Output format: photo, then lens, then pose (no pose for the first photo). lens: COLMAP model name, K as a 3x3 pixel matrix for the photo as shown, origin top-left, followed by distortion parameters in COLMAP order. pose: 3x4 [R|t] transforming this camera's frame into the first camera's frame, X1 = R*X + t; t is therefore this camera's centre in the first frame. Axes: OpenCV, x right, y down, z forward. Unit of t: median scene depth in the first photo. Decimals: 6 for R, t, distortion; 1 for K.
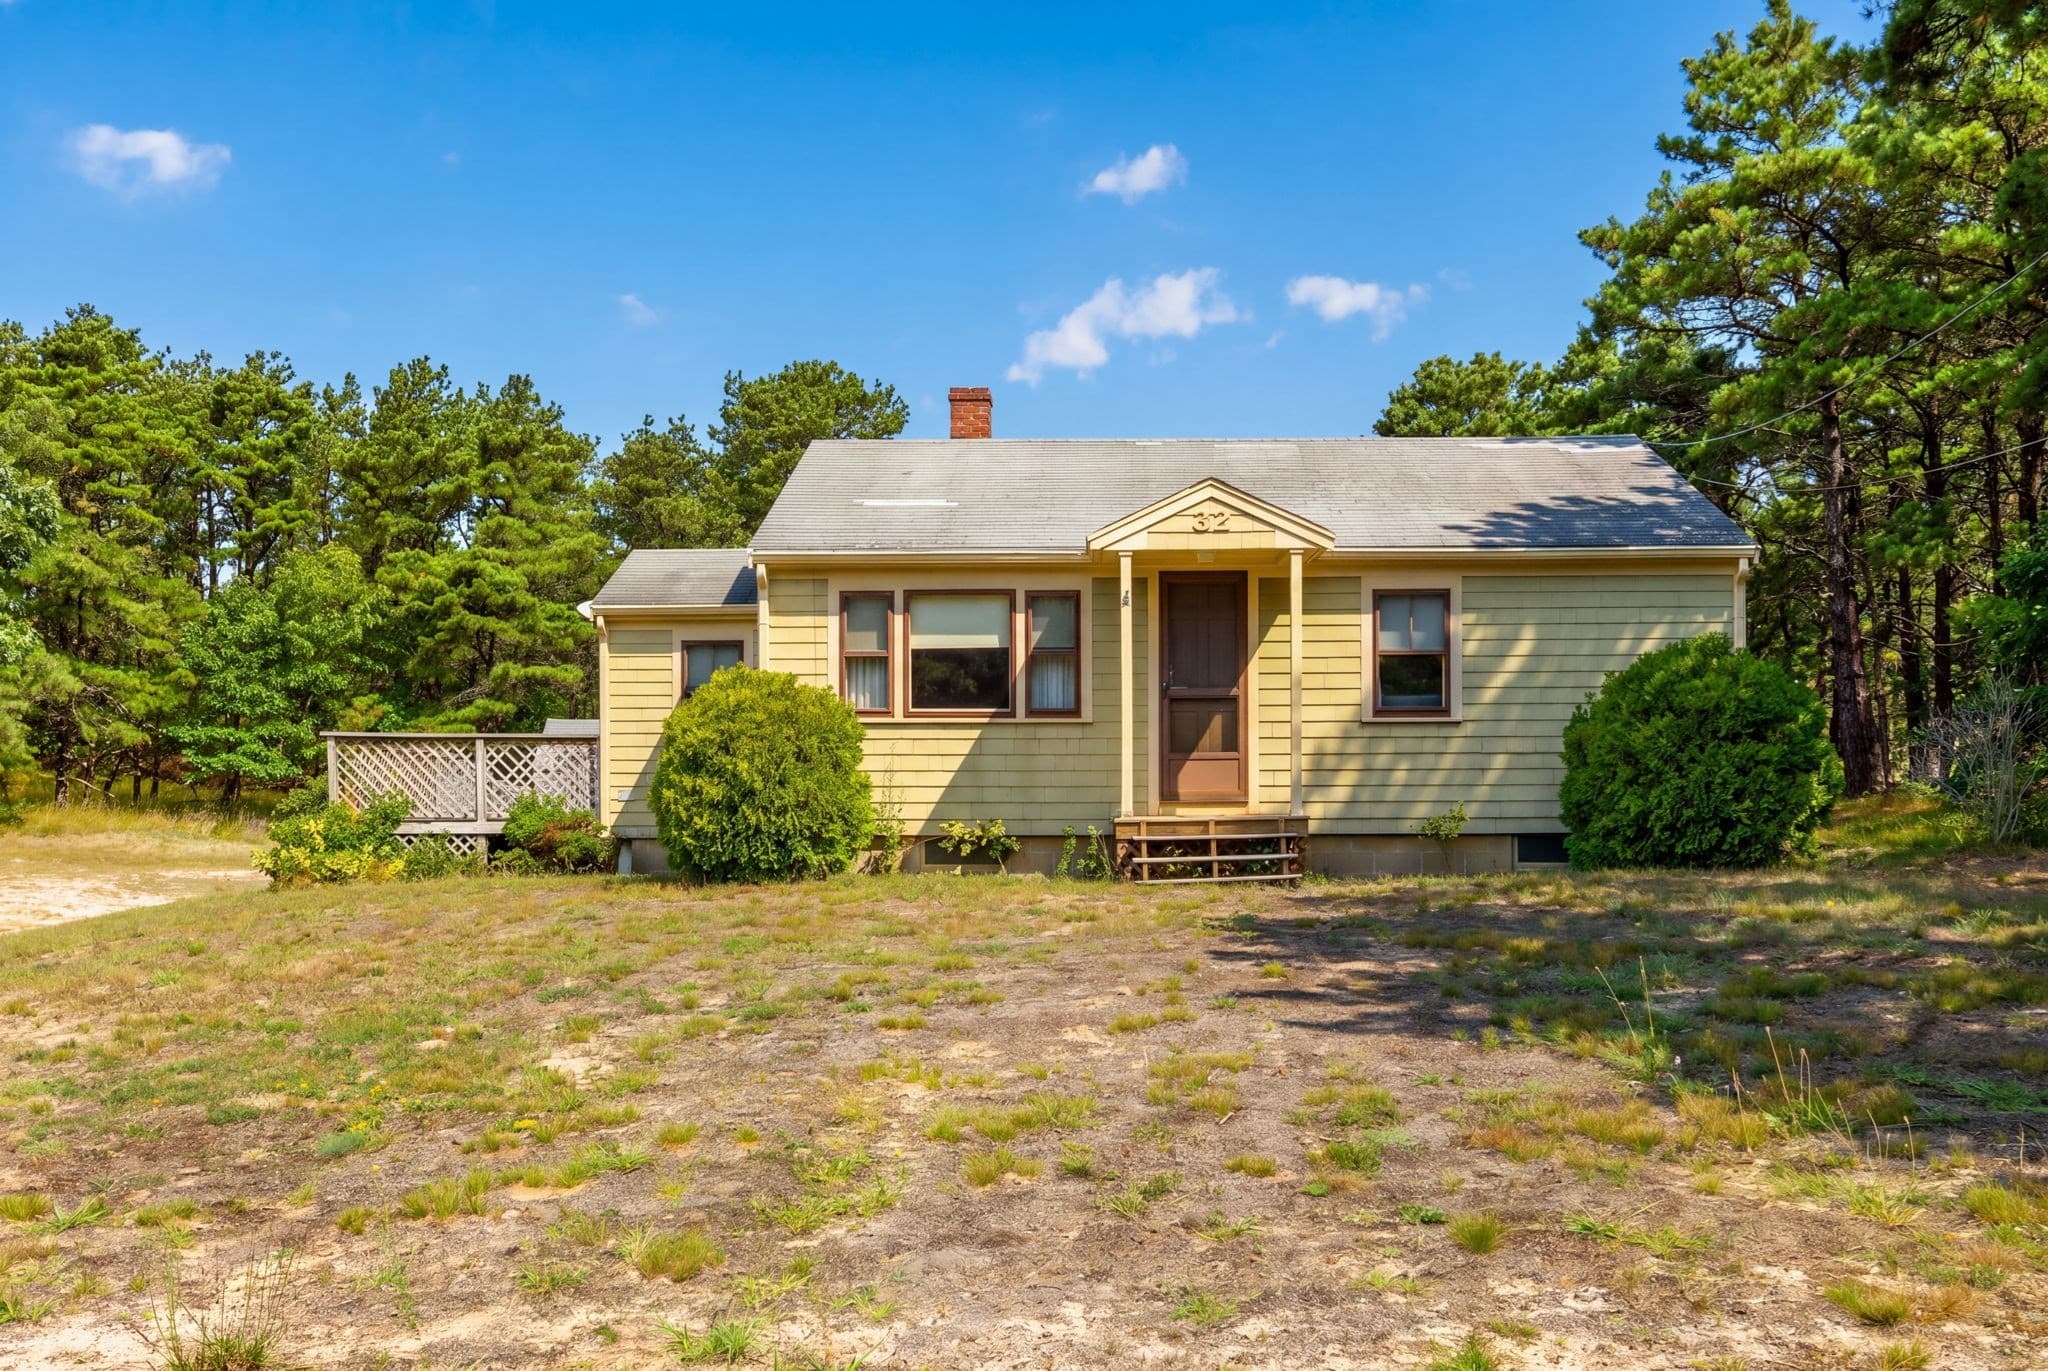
lens RADIAL K [[1985.7, 0, 1016.8], [0, 1985.7, 697.8], [0, 0, 1]] dist [-0.051542, 0.000000]
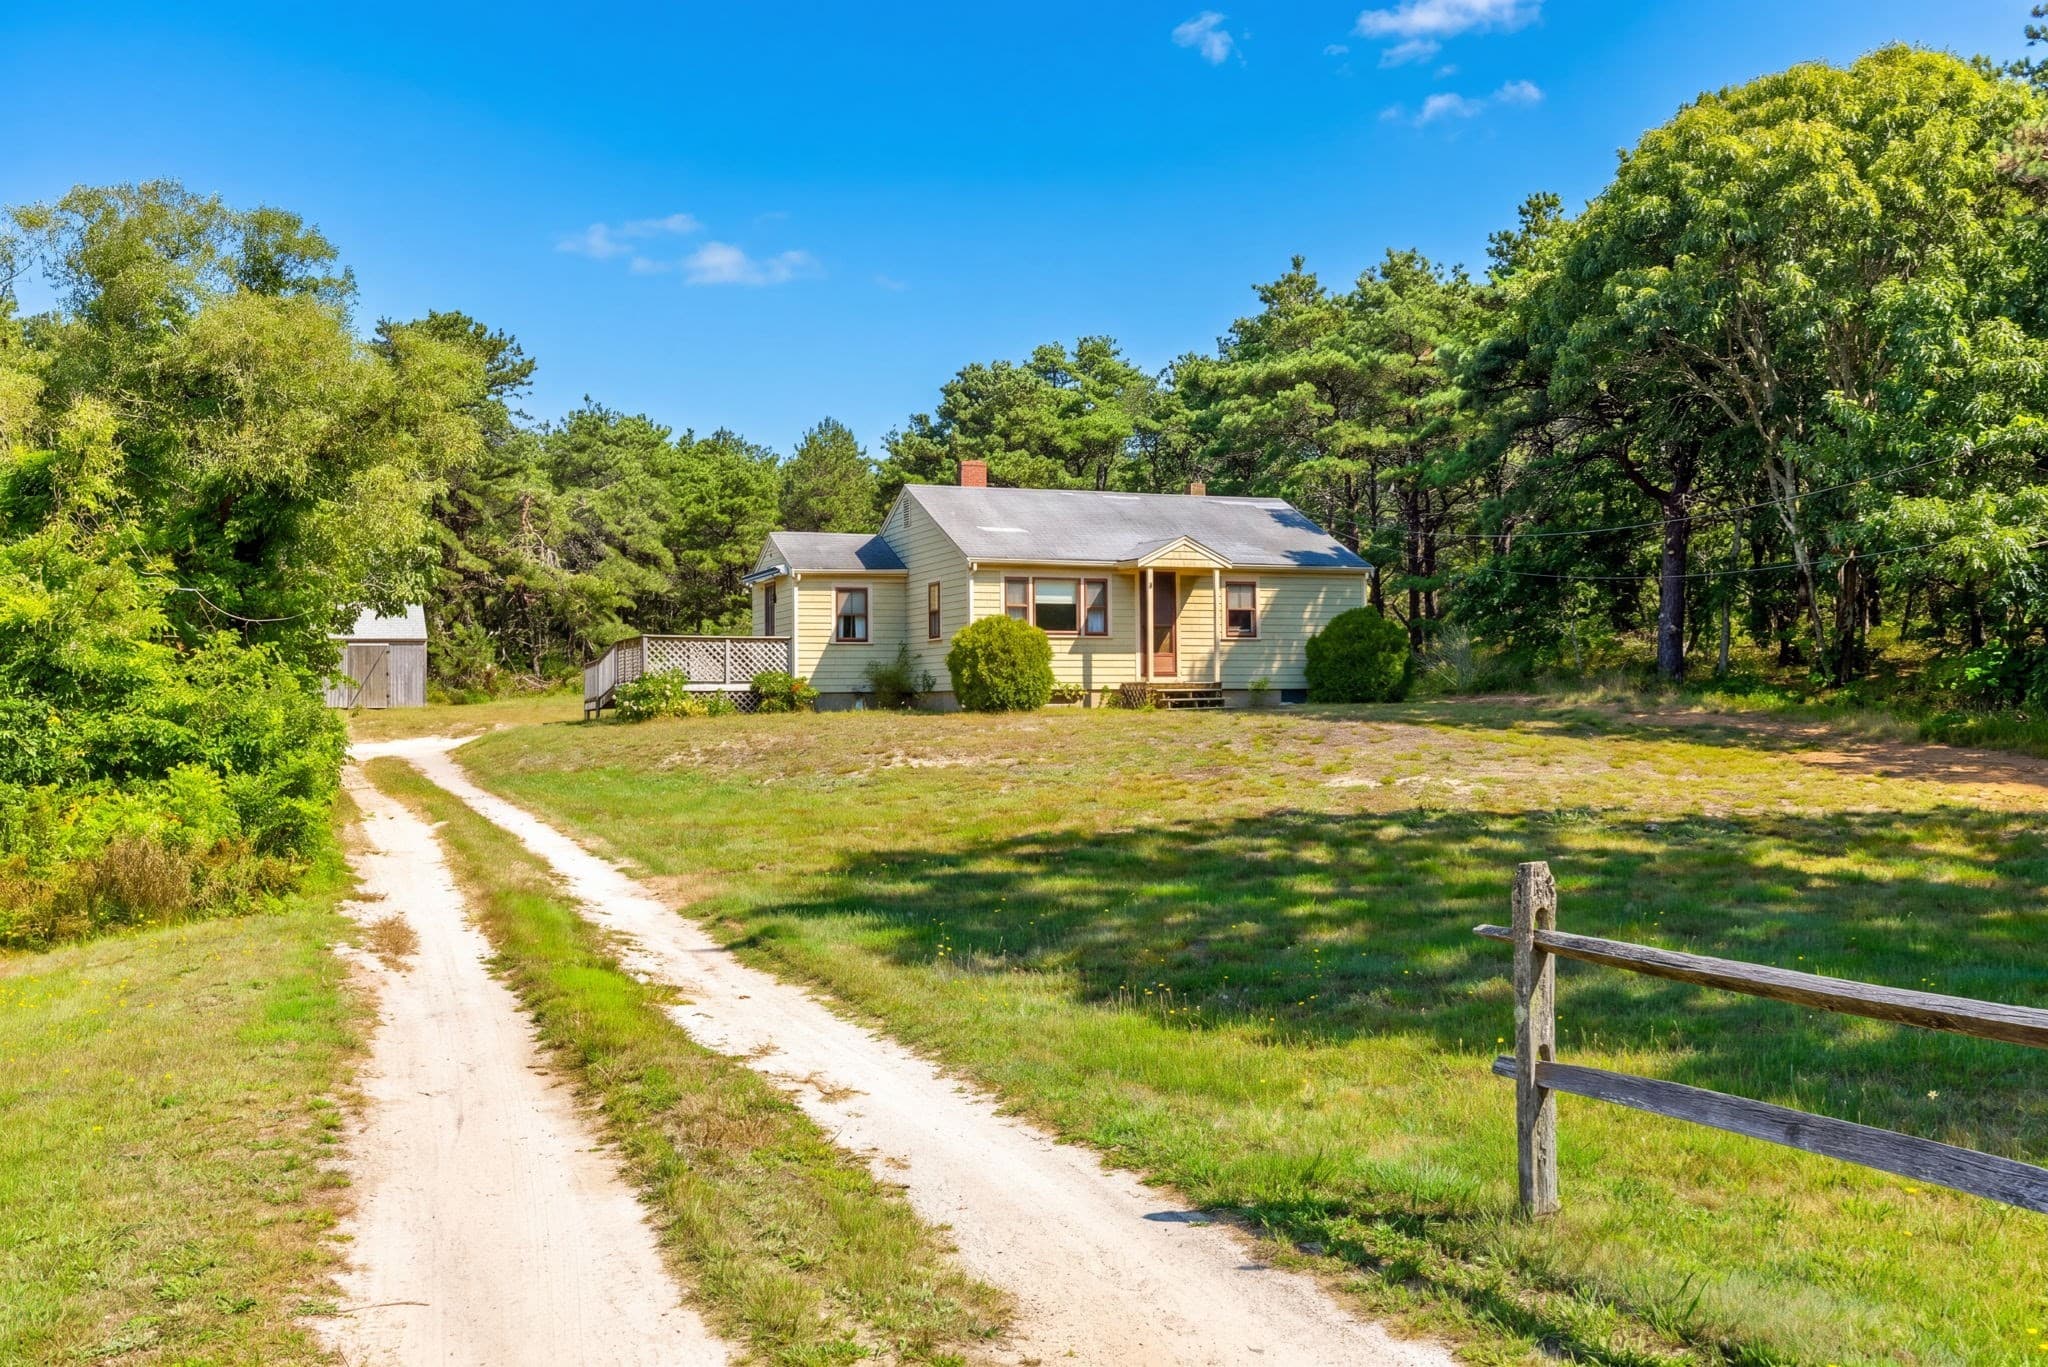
lens RADIAL K [[1985.7, 0, 1033.3], [0, 1985.7, 693.9], [0, 0, 1]] dist [-0.051542, 0.000000]
pose [[0.910033, -0.004912, 0.414506, -0.955284], [-0.024890, 0.997478, 0.066465, -0.070954], [-0.413787, -0.070802, 0.907616, -0.974444]]
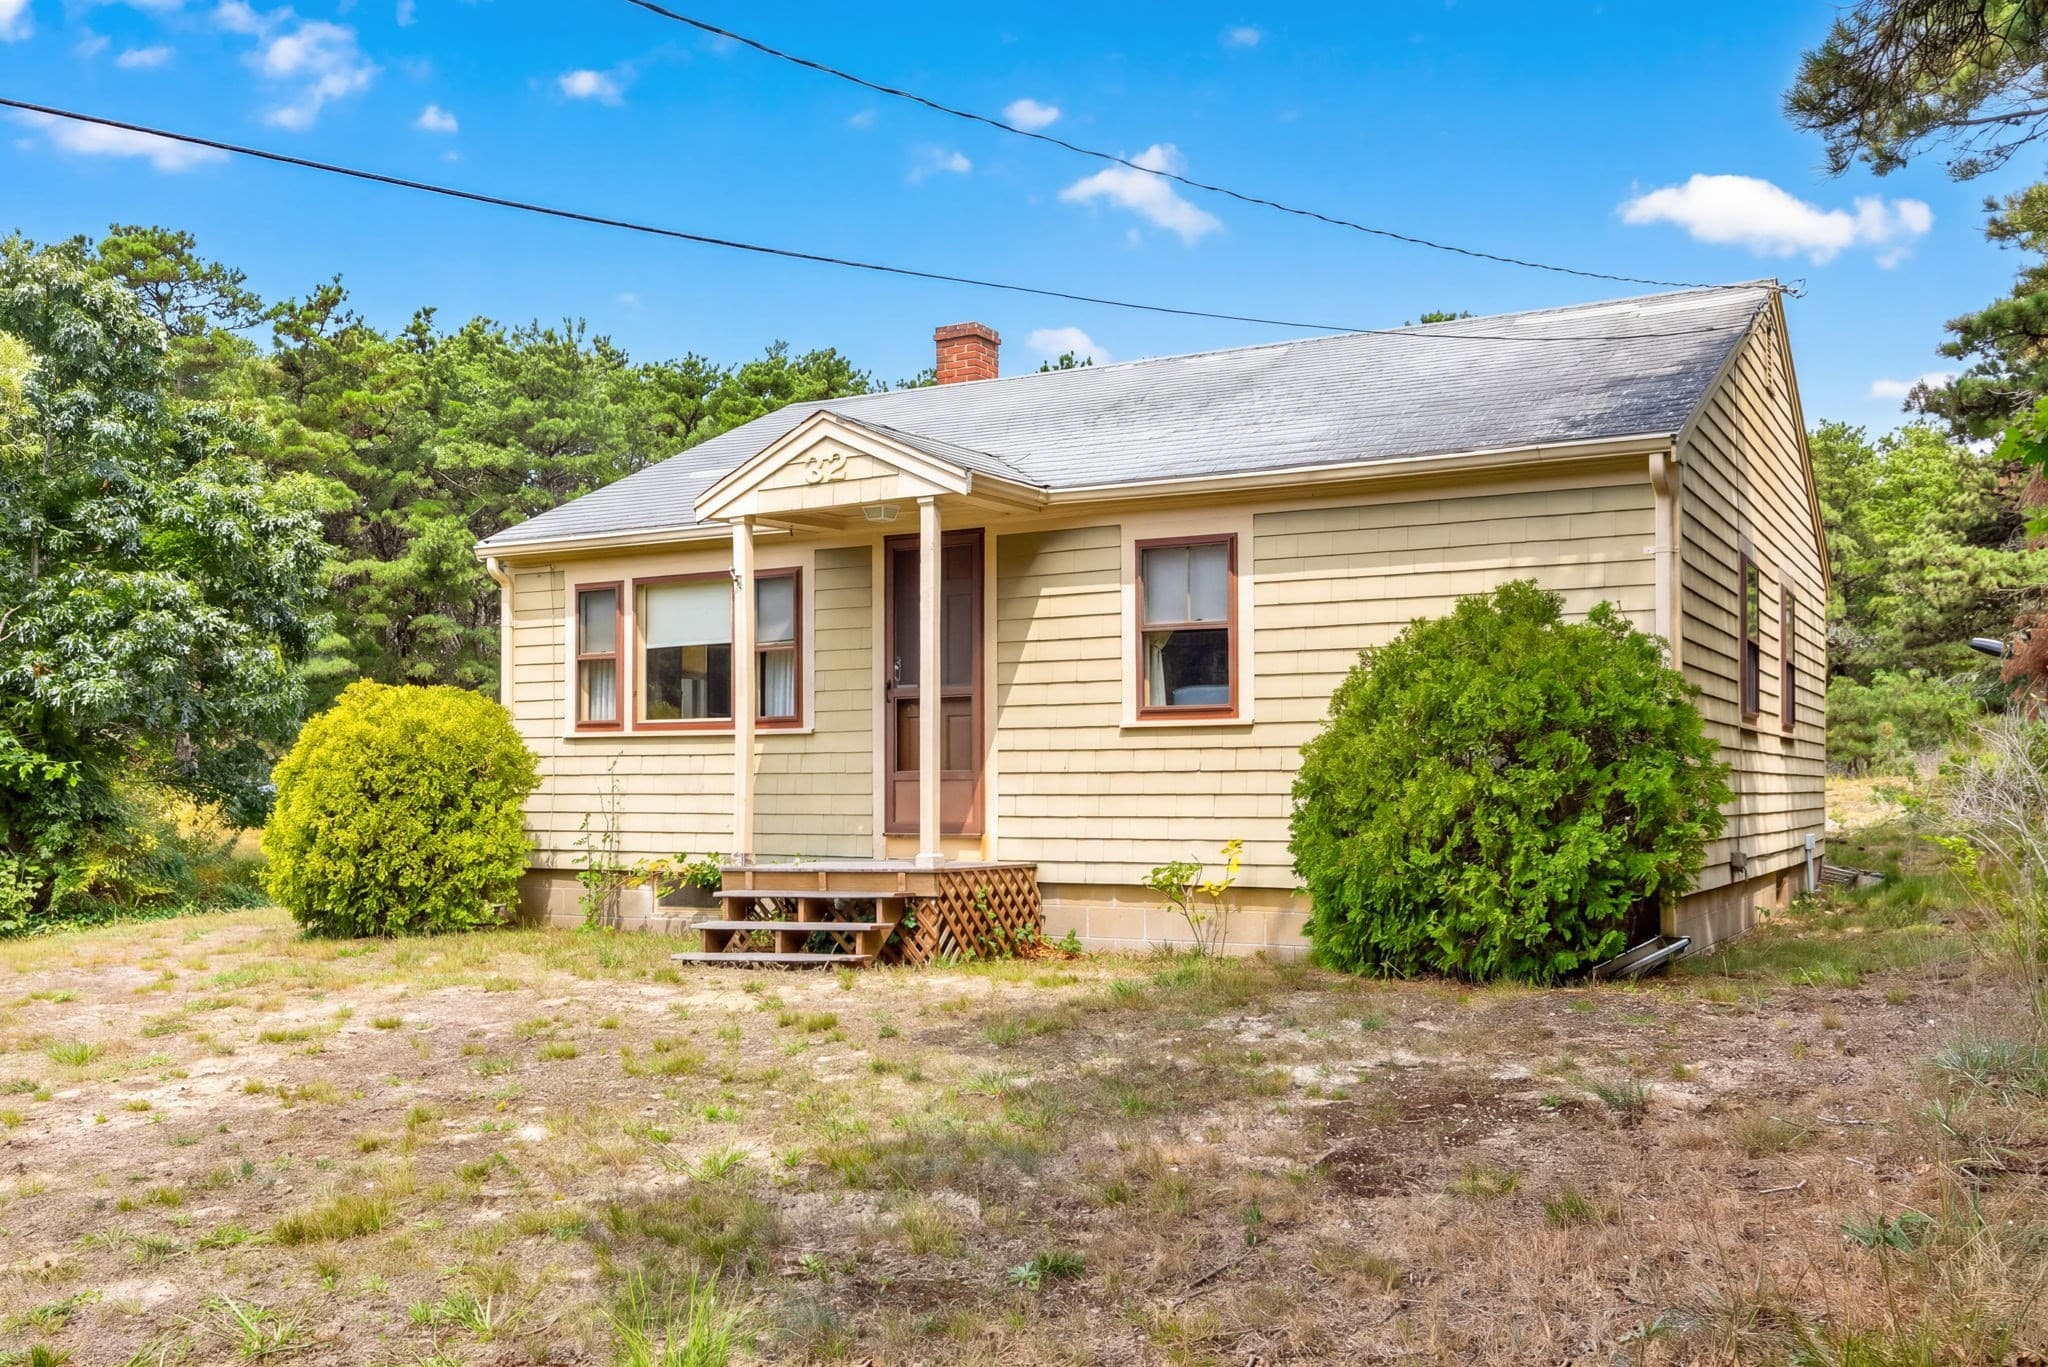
lens RADIAL K [[1704.5, 0, 1021.2], [0, 1704.5, 680.5], [0, 0, 1]] dist [-0.030745, 0.005787]
pose [[0.890236, -0.030649, -0.454468, 0.418784], [0.038894, 0.999205, 0.008801, -0.011375], [0.453837, -0.025511, 0.890720, 0.429455]]
